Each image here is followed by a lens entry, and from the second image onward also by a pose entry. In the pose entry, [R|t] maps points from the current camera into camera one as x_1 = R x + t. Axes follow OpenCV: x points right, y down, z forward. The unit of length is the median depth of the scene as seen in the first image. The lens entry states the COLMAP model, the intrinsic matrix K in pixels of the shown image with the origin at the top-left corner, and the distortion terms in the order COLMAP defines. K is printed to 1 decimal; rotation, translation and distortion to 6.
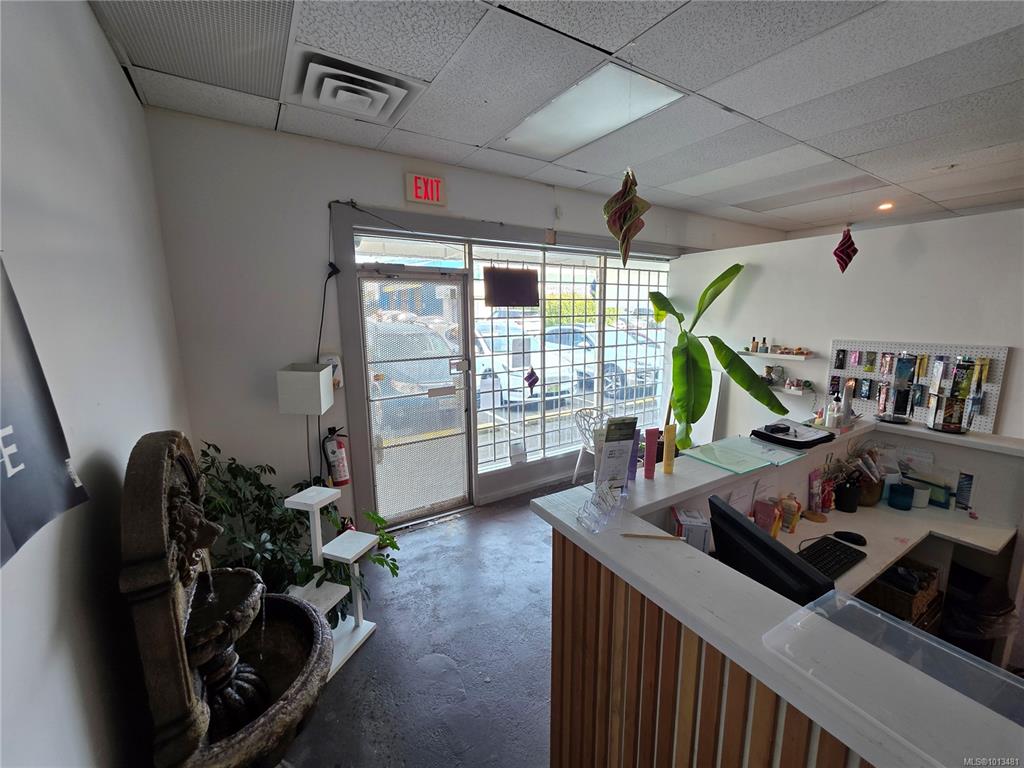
lens RADIAL K [[411.9, 0, 512.0], [0, 411.9, 384.0], [0, 0, 1]] dist [-0.001113, 0.000070]
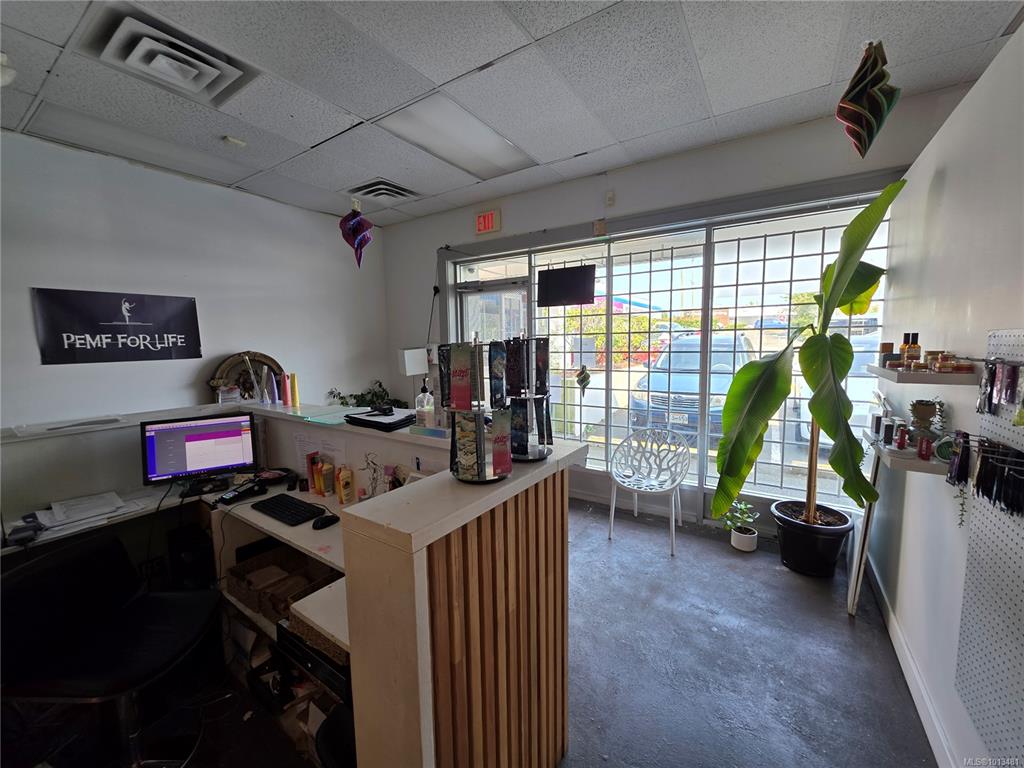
lens RADIAL K [[414.6, 0, 512.0], [0, 414.6, 384.0], [0, 0, 1]] dist [-0.001603, -0.000019]
pose [[0.420396, 0.095708, -0.902279, 0.953986], [-0.140315, 0.989316, 0.039563, -0.018564], [0.896426, 0.109972, 0.429334, 0.492281]]
